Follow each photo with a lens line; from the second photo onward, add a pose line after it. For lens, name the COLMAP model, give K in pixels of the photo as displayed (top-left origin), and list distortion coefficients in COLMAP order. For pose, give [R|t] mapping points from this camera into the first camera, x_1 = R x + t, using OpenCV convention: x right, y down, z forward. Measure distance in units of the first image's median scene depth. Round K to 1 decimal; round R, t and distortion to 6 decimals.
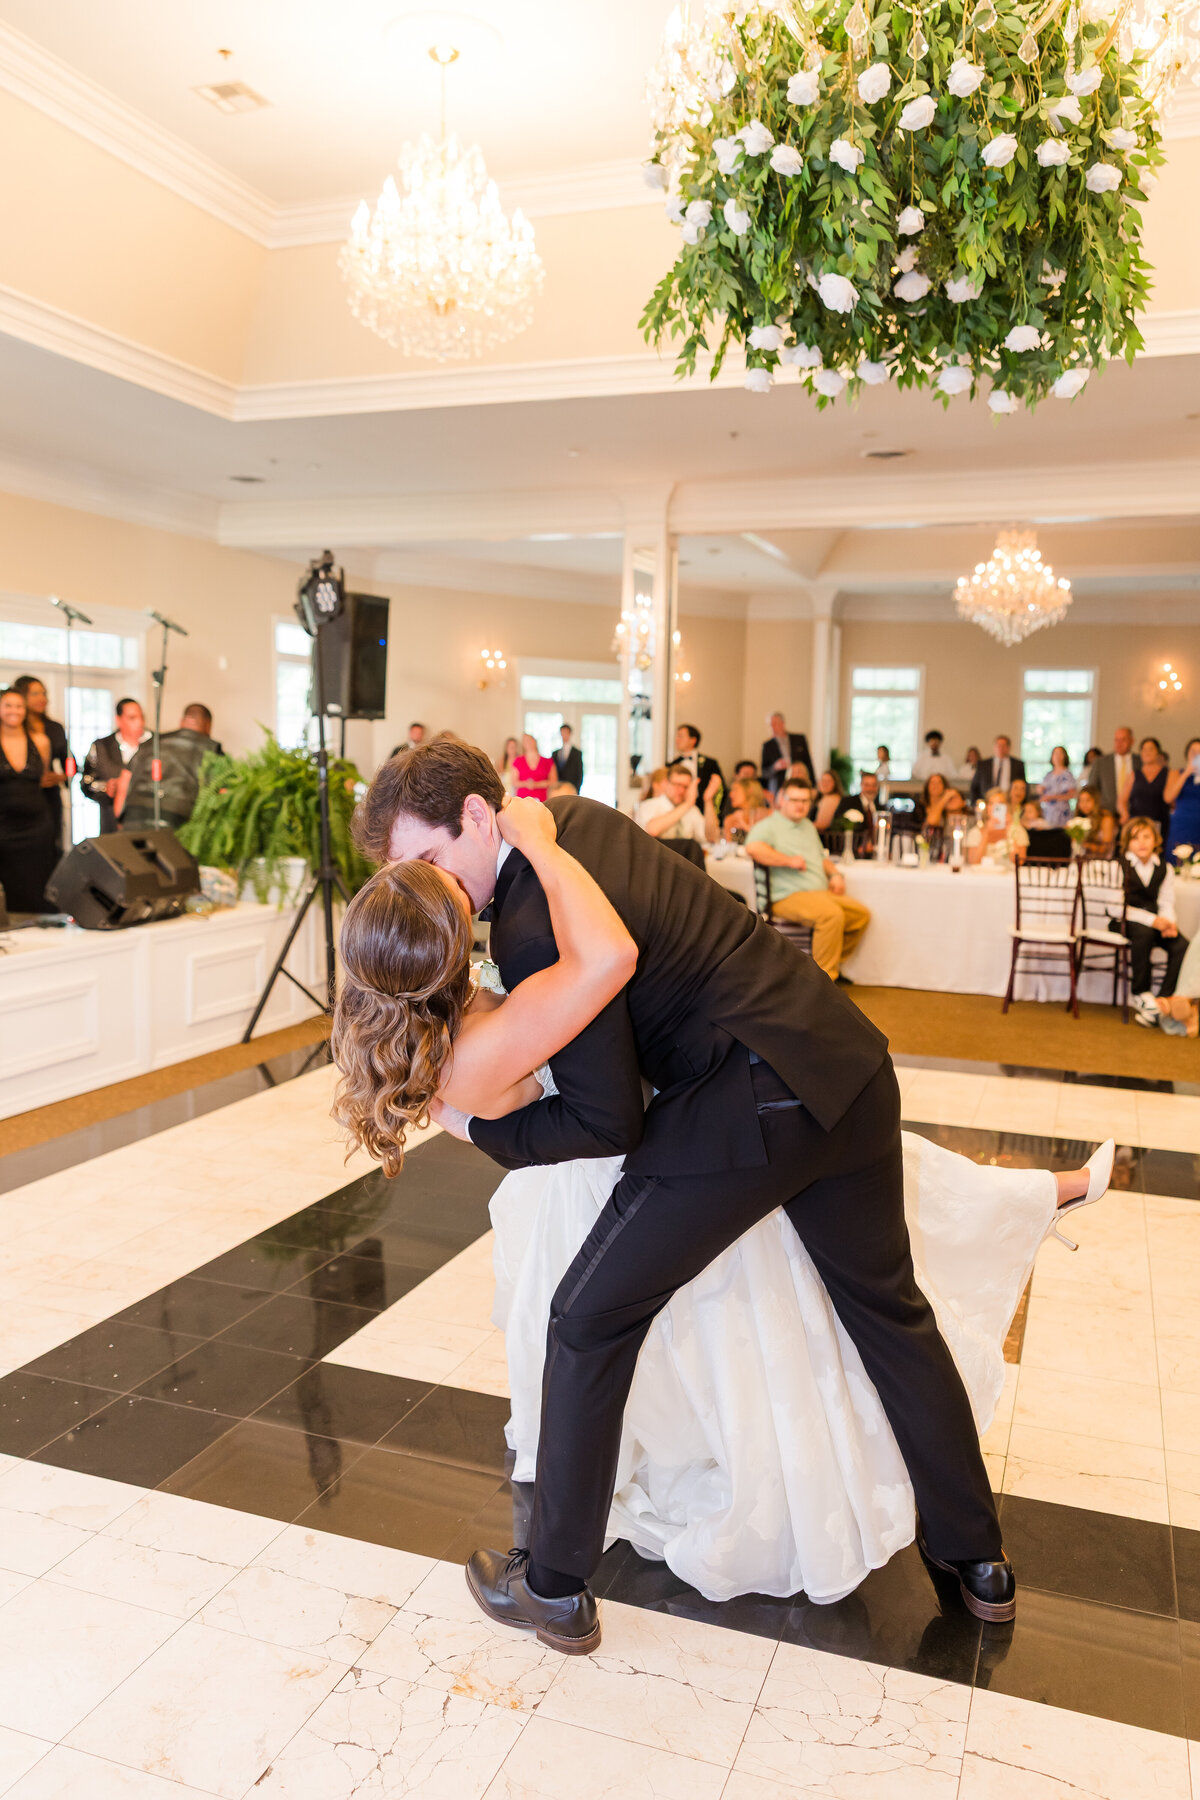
lens RADIAL K [[1398.6, 0, 600.0], [0, 1398.6, 900.0], [0, 0, 1]] dist [-0.011210, -0.001826]
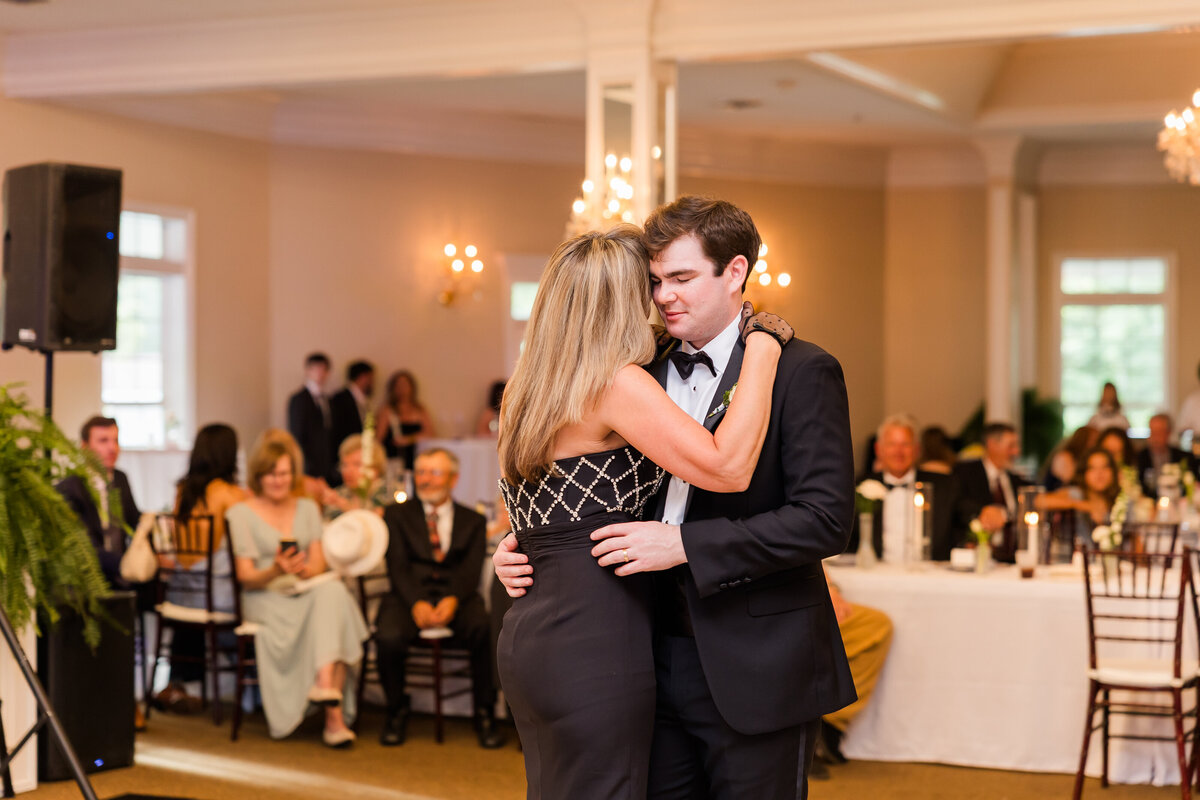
lens RADIAL K [[2235.5, 0, 600.0], [0, 2235.5, 400.0], [0, 0, 1]] dist [-0.004209, -0.048515]
pose [[0.994789, -0.015751, -0.100729, 0.178507], [0.004865, 0.994202, -0.107422, 0.008386], [0.101837, 0.106372, 0.989098, -0.017547]]
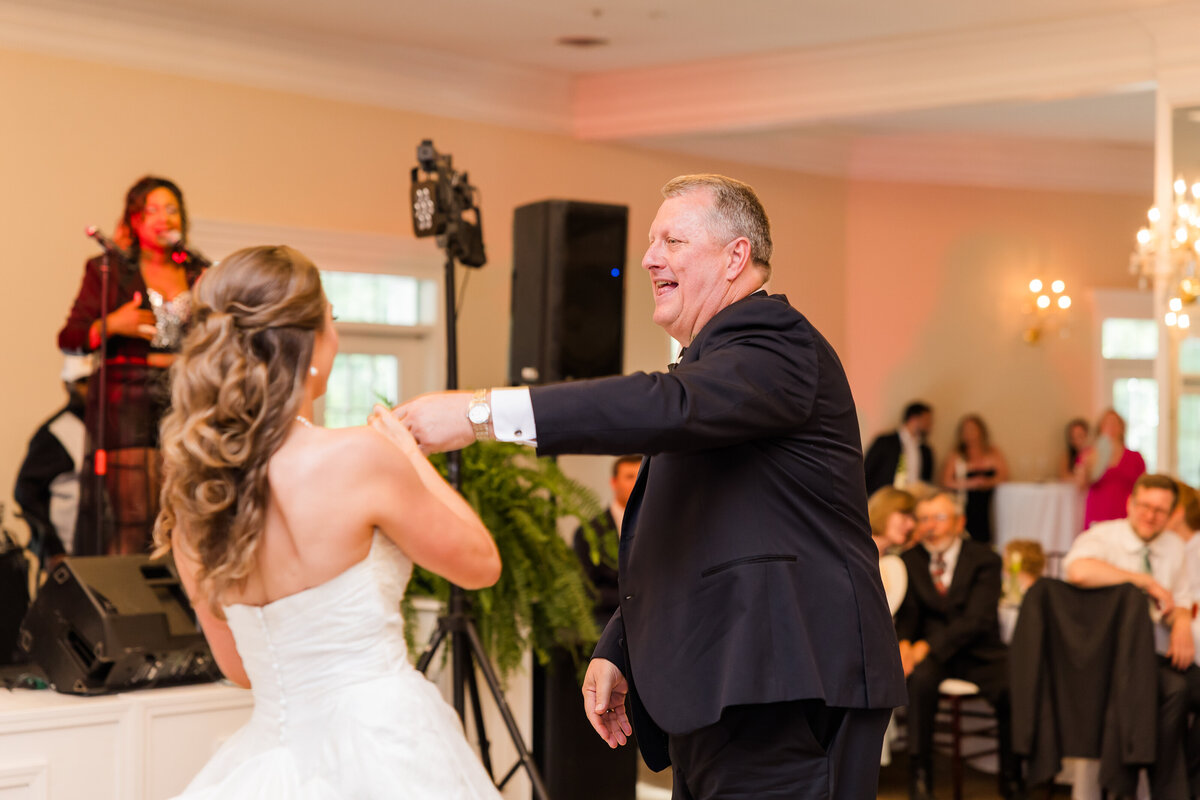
lens RADIAL K [[2235.5, 0, 600.0], [0, 2235.5, 400.0], [0, 0, 1]] dist [-0.004209, -0.048515]
pose [[0.924325, -0.015696, -0.381283, 0.231388], [-0.033217, 0.992052, -0.121365, 0.001873], [0.380157, 0.124846, 0.916457, 0.046610]]
